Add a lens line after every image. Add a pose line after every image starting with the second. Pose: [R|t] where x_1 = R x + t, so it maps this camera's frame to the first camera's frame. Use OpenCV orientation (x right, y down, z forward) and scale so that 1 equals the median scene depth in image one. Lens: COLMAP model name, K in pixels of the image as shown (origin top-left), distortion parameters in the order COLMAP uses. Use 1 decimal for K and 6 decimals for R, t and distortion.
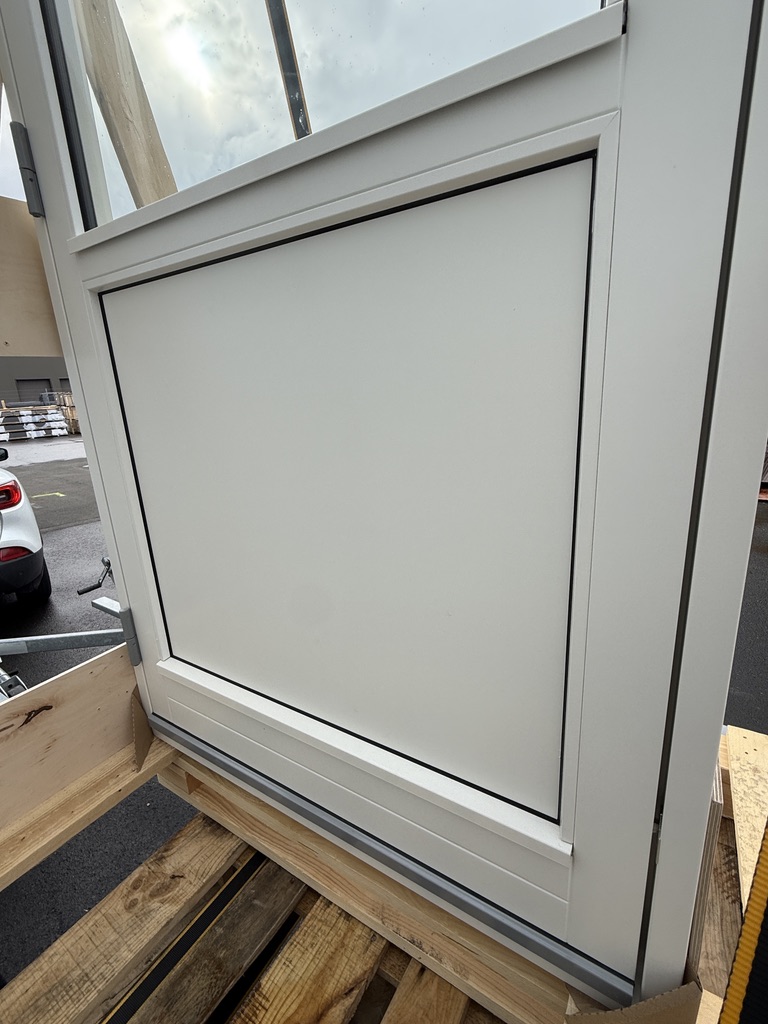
lens RADIAL K [[485.3, 0, 381.4], [0, 485.3, 508.6], [0, 0, 1]] dist [-0.004423, 0.000799]
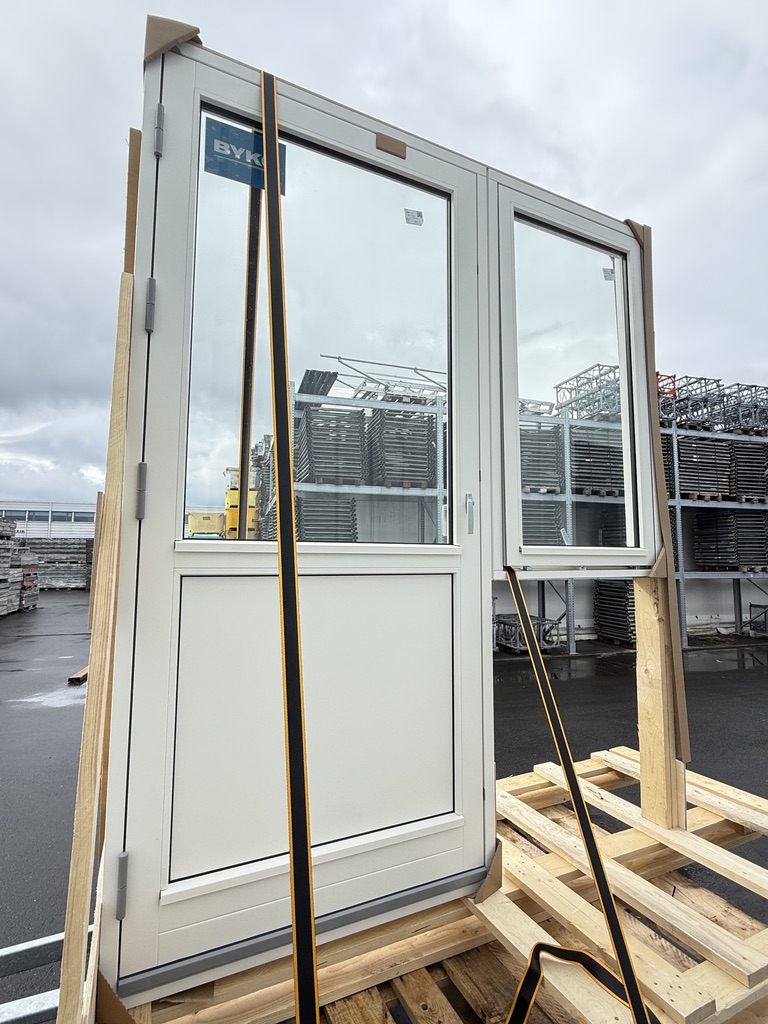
lens RADIAL K [[496.3, 0, 382.9], [0, 496.3, 511.5], [0, 0, 1]] dist [0.000620, -0.001788]
pose [[0.542512, 0.133657, 0.829347, -1.309951], [0.190973, 0.941788, -0.276702, -0.093039], [-0.818053, 0.308497, 0.485407, -0.237588]]
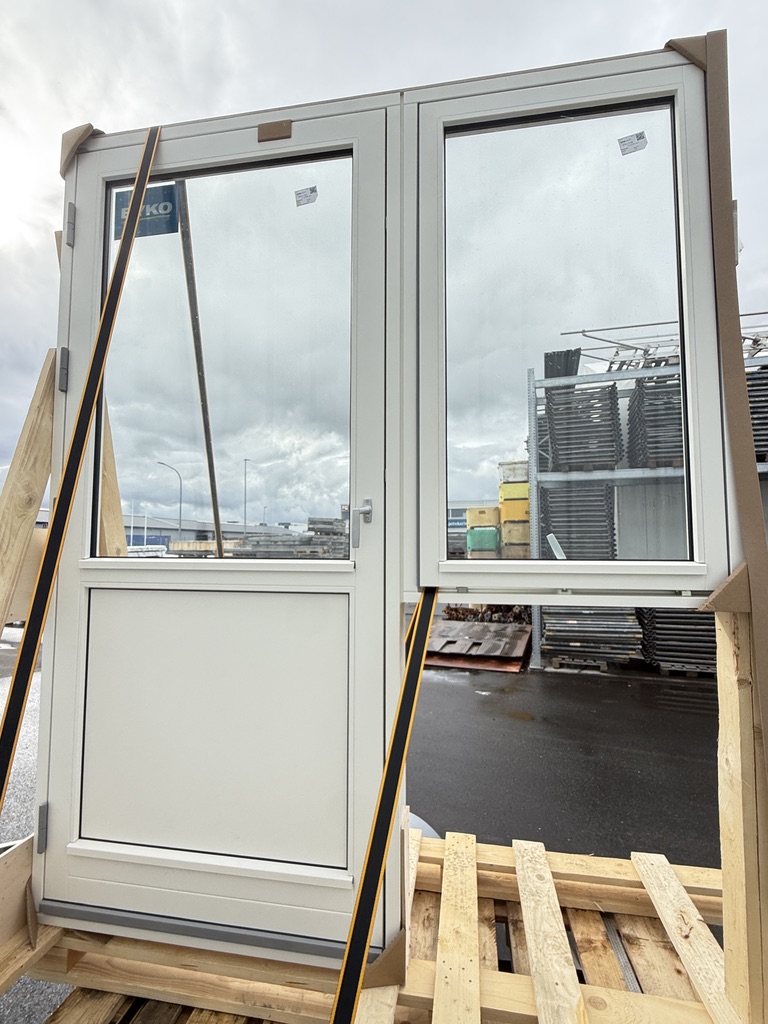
lens RADIAL K [[485.3, 0, 382.9], [0, 485.3, 511.4], [0, 0, 1]] dist [-0.004423, 0.000799]
pose [[0.923559, 0.082353, 0.374508, -0.252094], [0.051911, 0.940823, -0.334899, -0.063056], [-0.379926, 0.328740, 0.864631, -0.865386]]
